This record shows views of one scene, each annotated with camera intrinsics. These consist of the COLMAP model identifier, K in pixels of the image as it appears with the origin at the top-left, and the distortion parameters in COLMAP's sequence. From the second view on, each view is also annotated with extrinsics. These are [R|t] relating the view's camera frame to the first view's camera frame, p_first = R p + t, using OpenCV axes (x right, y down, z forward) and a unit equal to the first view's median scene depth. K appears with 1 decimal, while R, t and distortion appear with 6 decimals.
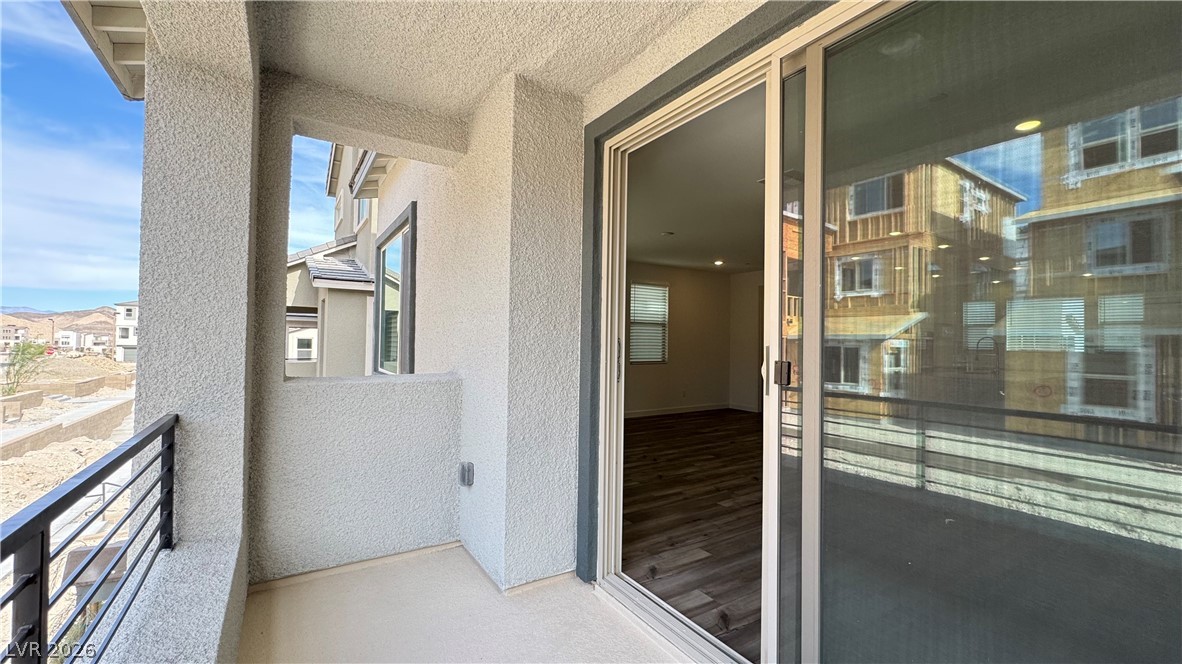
lens RADIAL K [[470.9, 0, 584.9], [0, 470.9, 335.3], [0, 0, 1]] dist [-0.004753, 0.000116]
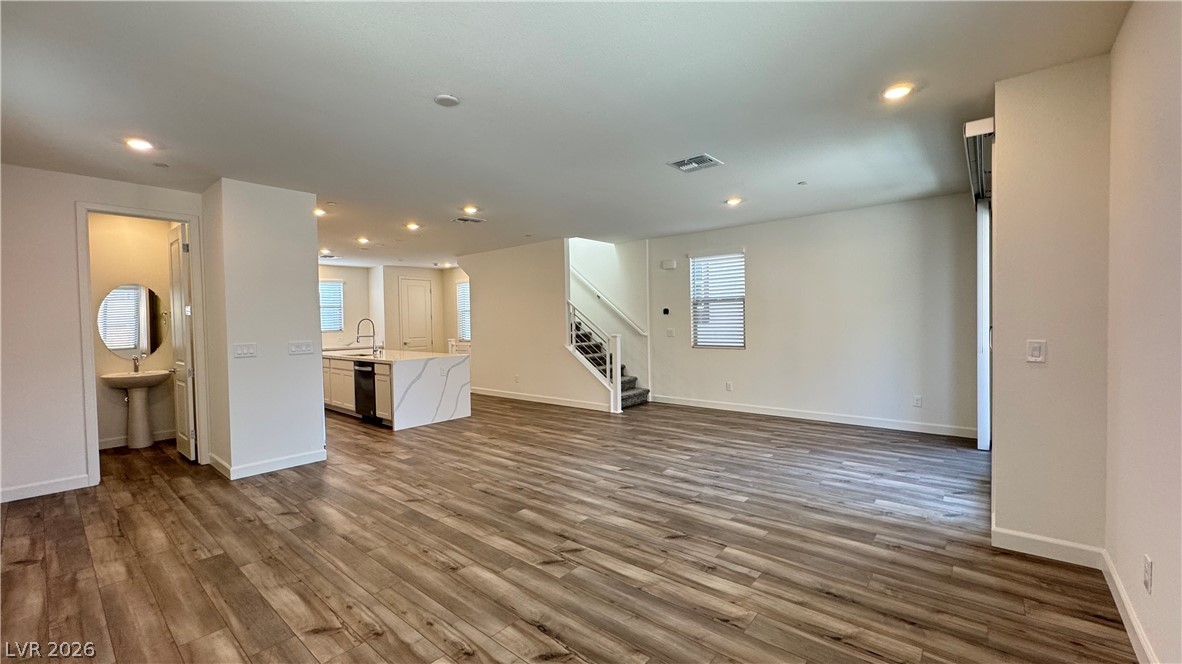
lens RADIAL K [[470.9, 0, 593.8], [0, 470.9, 332.8], [0, 0, 1]] dist [-0.004753, 0.000116]
pose [[-0.296815, -0.028648, 0.954505, -0.433678], [0.002825, 0.999519, 0.030878, 0.001638], [-0.954931, 0.011862, -0.296591, 1.361082]]
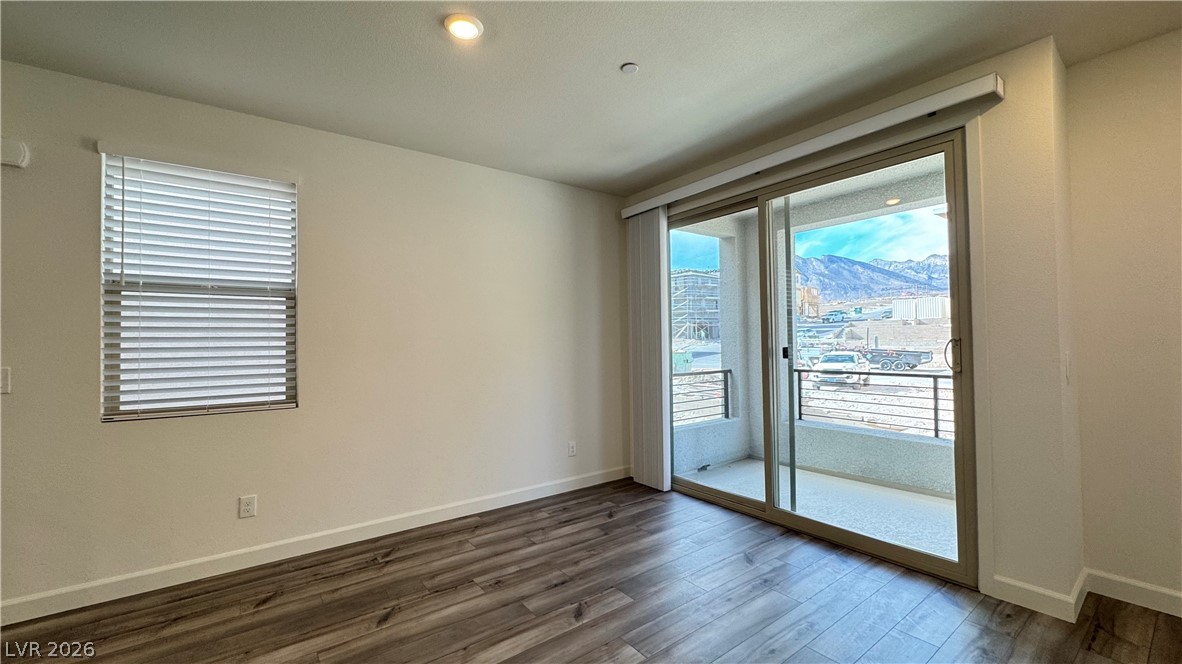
lens RADIAL K [[470.9, 0, 592.9], [0, 470.9, 328.4], [0, 0, 1]] dist [-0.004753, 0.000116]
pose [[-0.997274, 0.001209, -0.073775, 0.529213], [0.004371, 0.999078, -0.042707, 0.023186], [0.073655, -0.042913, -0.996360, 1.124373]]
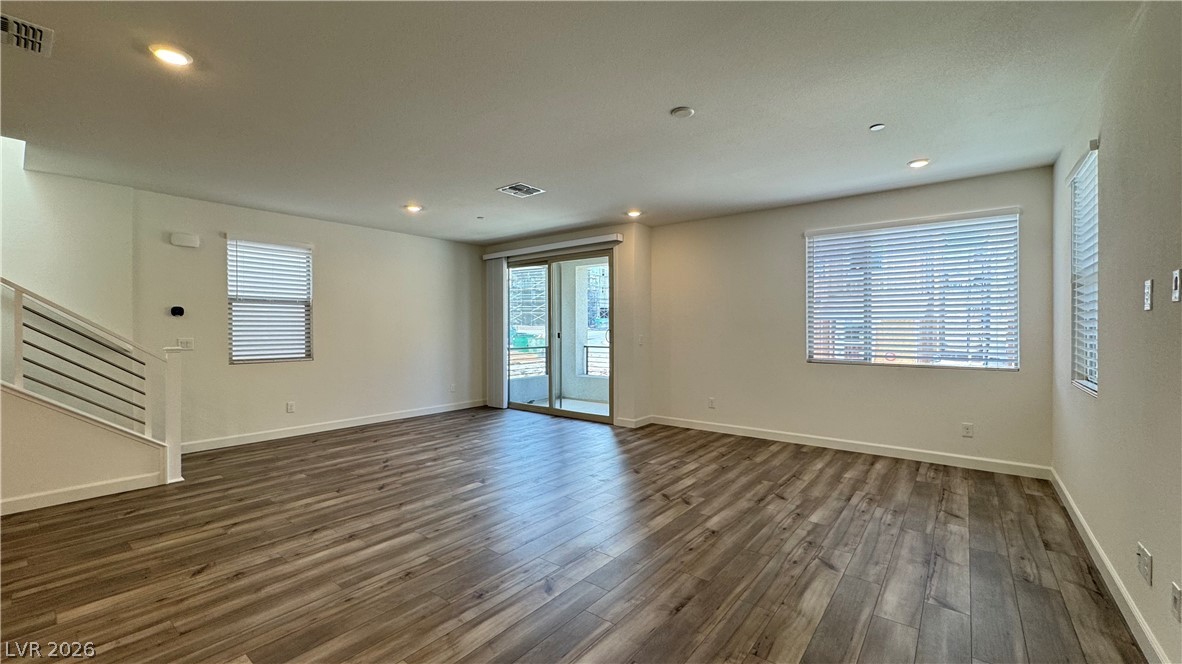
lens RADIAL K [[470.9, 0, 591.1], [0, 470.9, 329.7], [0, 0, 1]] dist [-0.004753, 0.000116]
pose [[-0.946601, -0.006358, -0.322344, 0.578157], [-0.002989, 0.999936, -0.010946, 0.029977], [0.322393, -0.009398, -0.946559, 1.957546]]
